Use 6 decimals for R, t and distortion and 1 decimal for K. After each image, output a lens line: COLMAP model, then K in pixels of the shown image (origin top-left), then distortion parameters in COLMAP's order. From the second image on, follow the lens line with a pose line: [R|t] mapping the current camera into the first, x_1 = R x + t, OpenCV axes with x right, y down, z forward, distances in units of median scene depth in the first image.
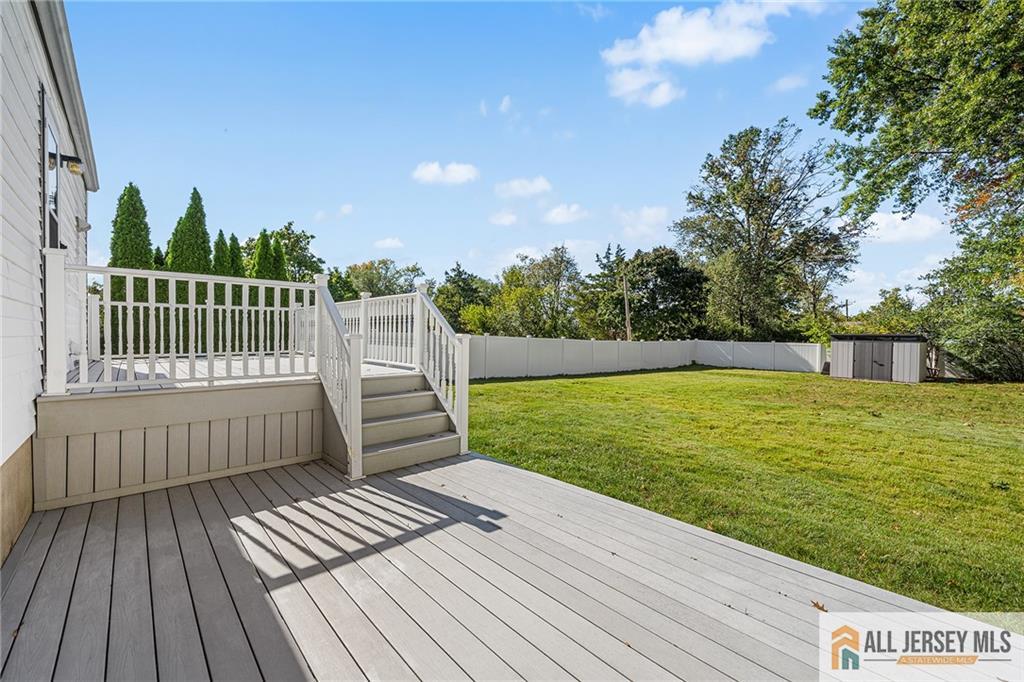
lens RADIAL K [[416.2, 0, 512.0], [0, 416.2, 341.0], [0, 0, 1]] dist [-0.002165, 0.000344]
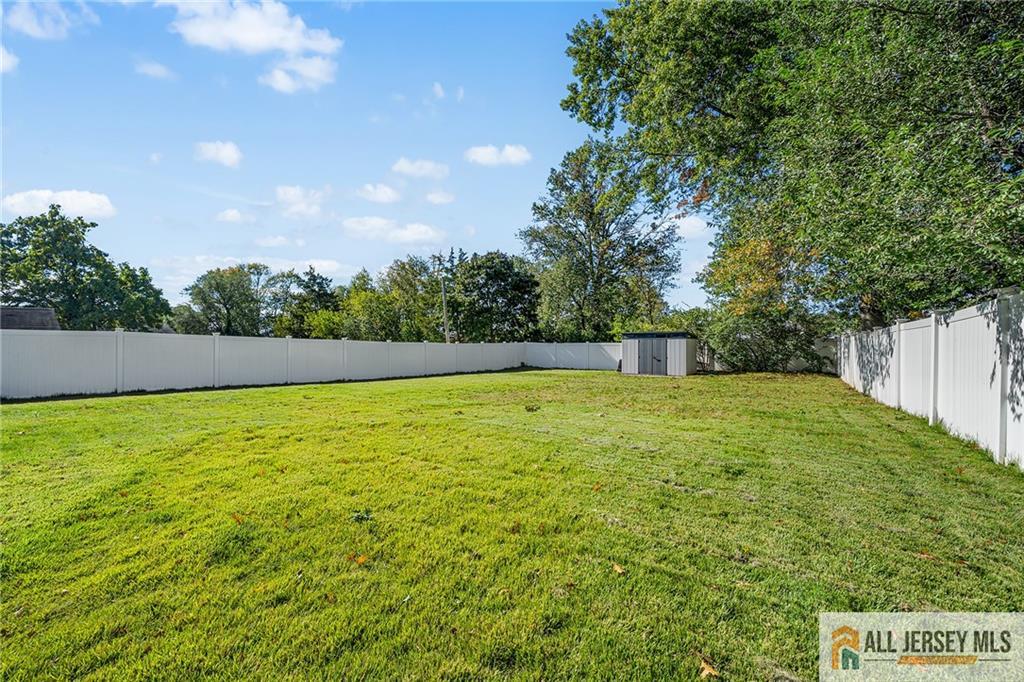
lens RADIAL K [[395.3, 0, 512.0], [0, 395.3, 341.0], [0, 0, 1]] dist [0.001667, 0.000068]
pose [[0.974750, -0.016995, 0.222653, 0.177229], [0.021530, 0.999607, -0.017955, 0.010546], [-0.222261, 0.022295, 0.974732, 0.059060]]
